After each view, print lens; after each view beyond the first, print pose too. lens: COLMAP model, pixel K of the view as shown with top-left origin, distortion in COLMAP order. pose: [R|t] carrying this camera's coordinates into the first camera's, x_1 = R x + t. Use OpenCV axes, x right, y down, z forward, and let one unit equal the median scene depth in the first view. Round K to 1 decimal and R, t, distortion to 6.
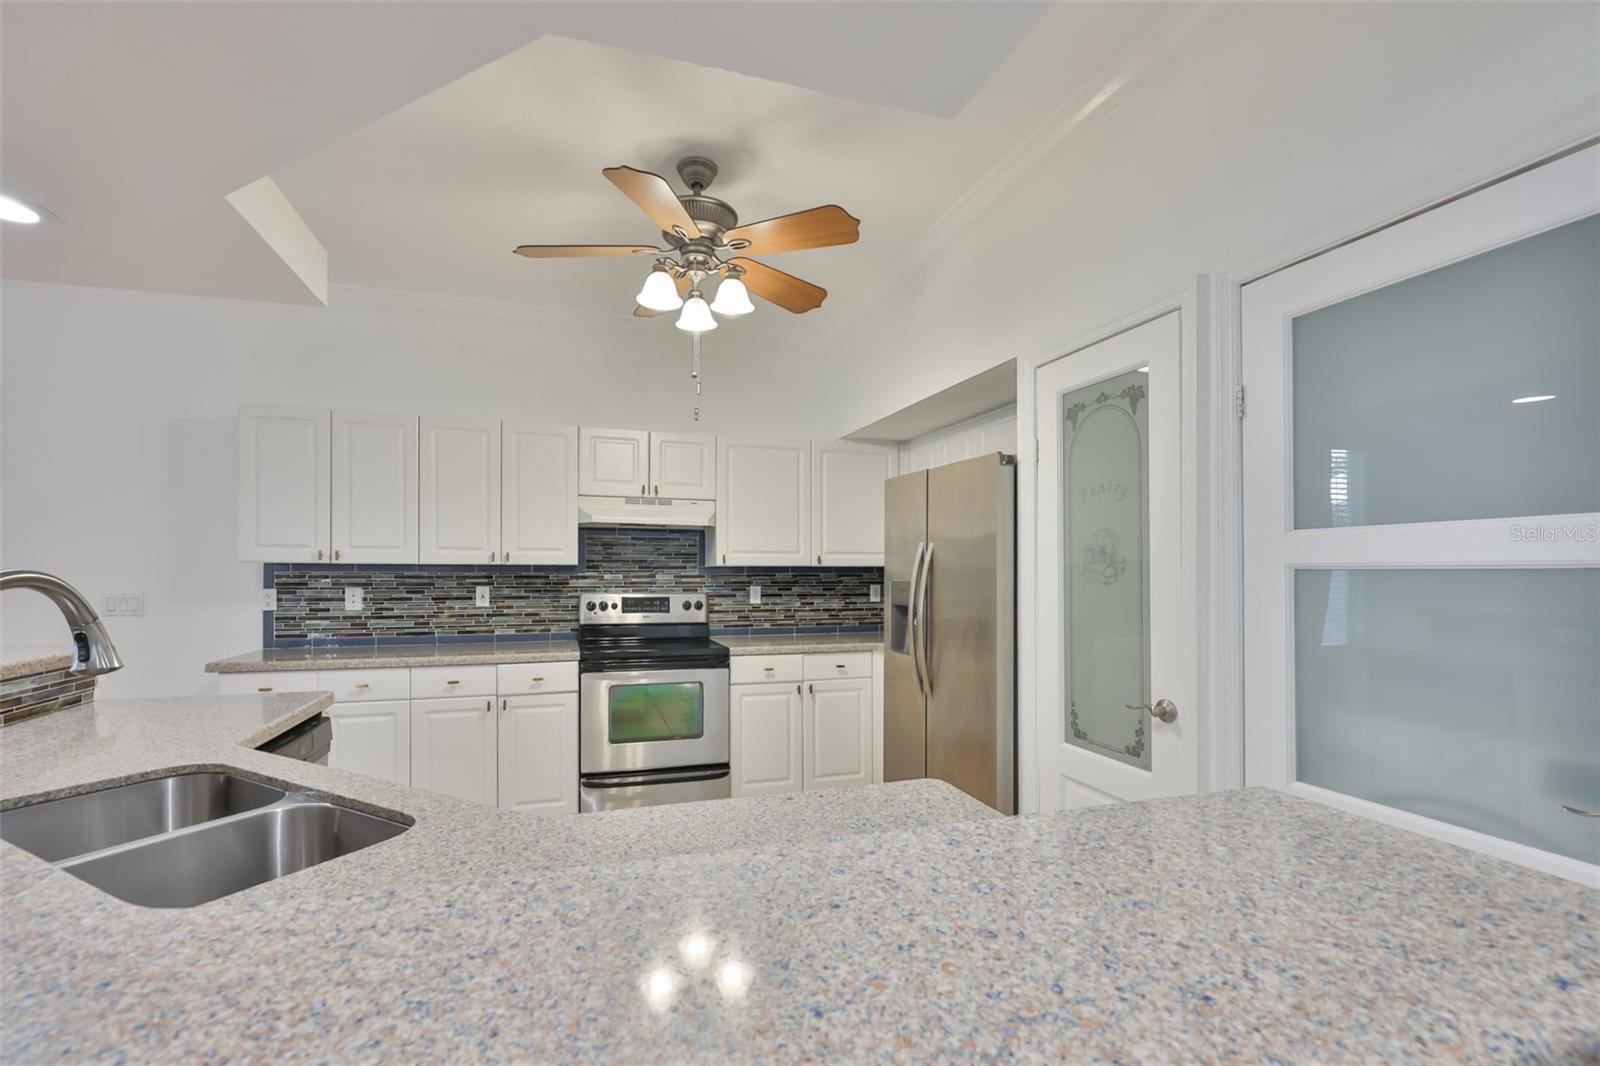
lens RADIAL K [[704.5, 0, 778.5], [0, 704.5, 574.6], [0, 0, 1]] dist [-0.002236, -0.000002]
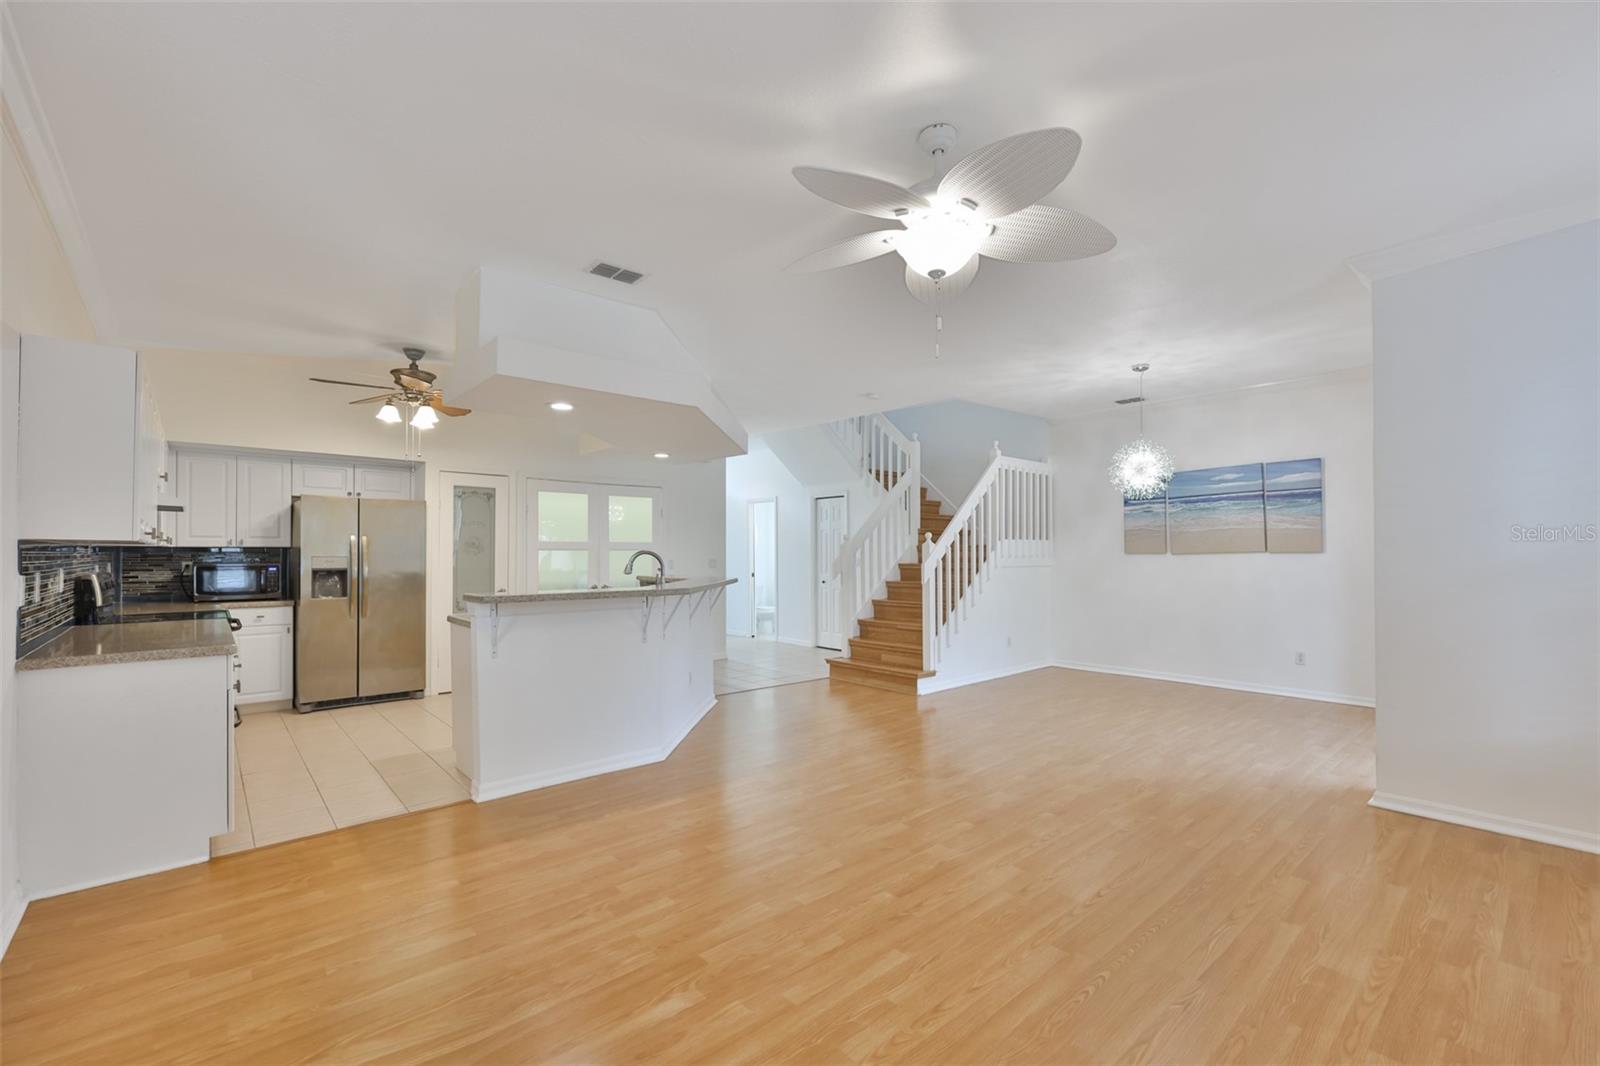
lens RADIAL K [[681.7, 0, 791.0], [0, 681.7, 549.6], [0, 0, 1]] dist [-0.004184, -0.000167]
pose [[-0.390966, 0.000882, 0.920405, -1.555454], [0.004009, 0.999992, 0.000745, -0.003864], [-0.920396, 0.003981, -0.390966, 0.509249]]
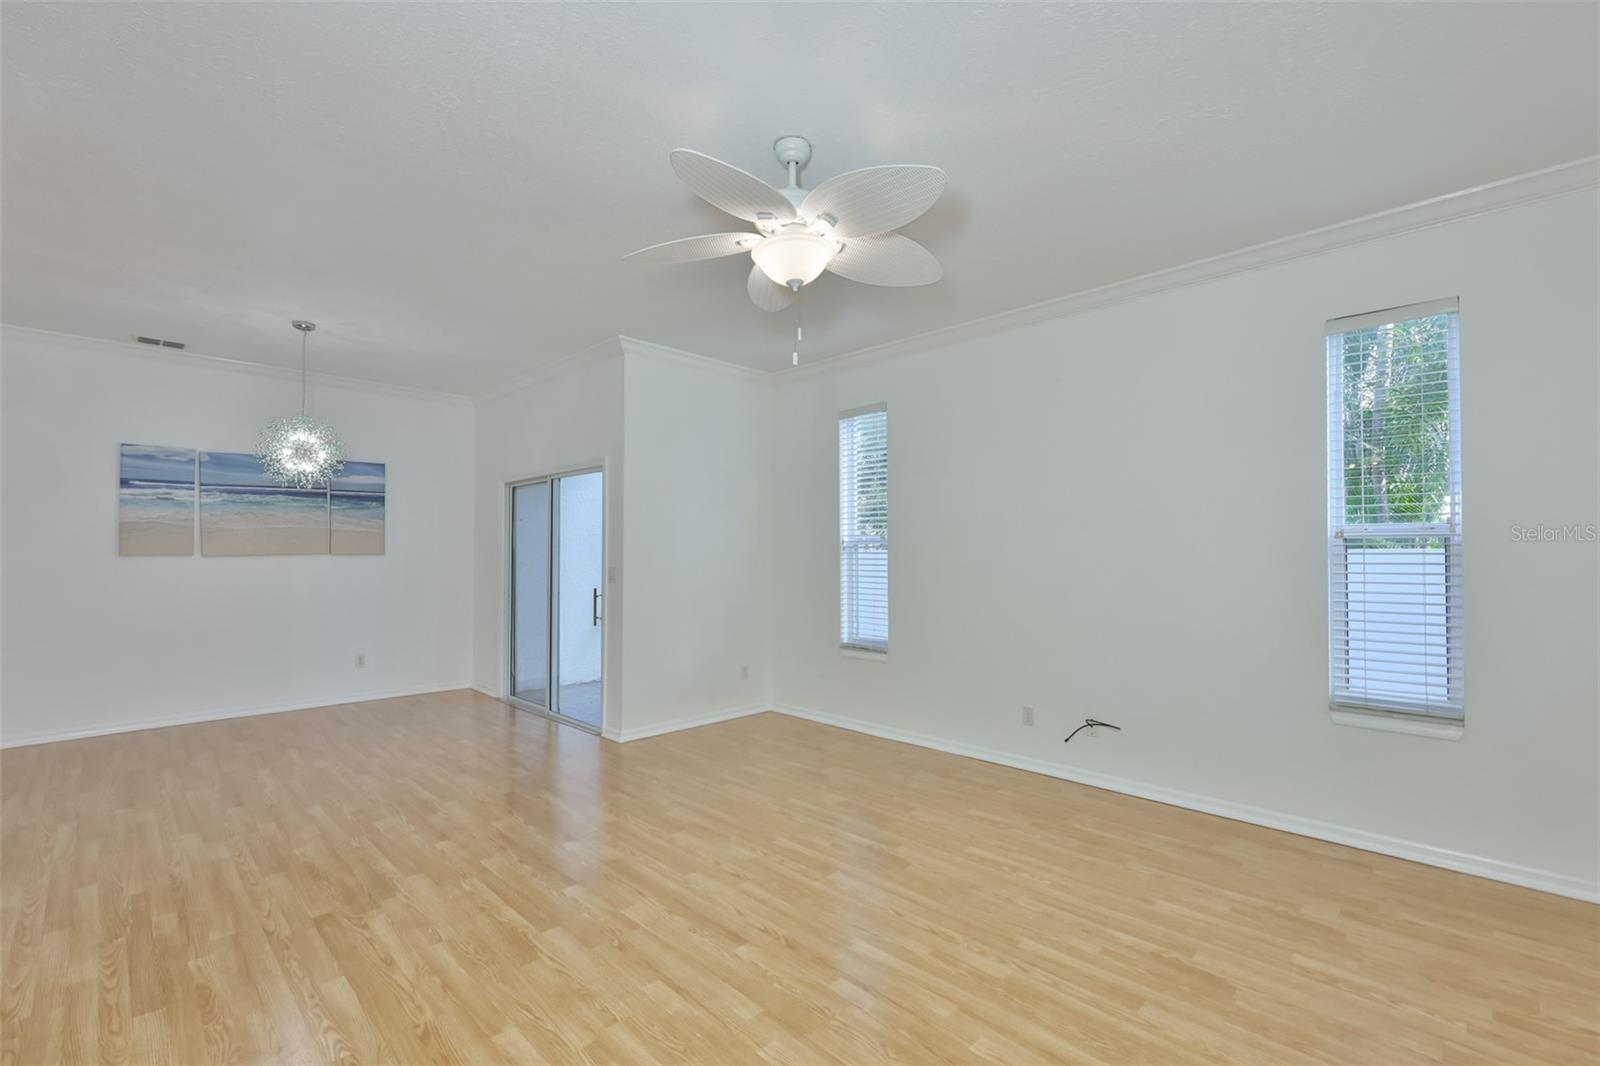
lens RADIAL K [[698.2, 0, 822.8], [0, 698.2, 542.2], [0, 0, 1]] dist [-0.002380, -0.000317]
pose [[-0.878521, -0.013617, -0.477509, -0.768537], [-0.006884, 0.999851, -0.015846, -0.002994], [0.477654, -0.010634, -0.878484, 0.717556]]
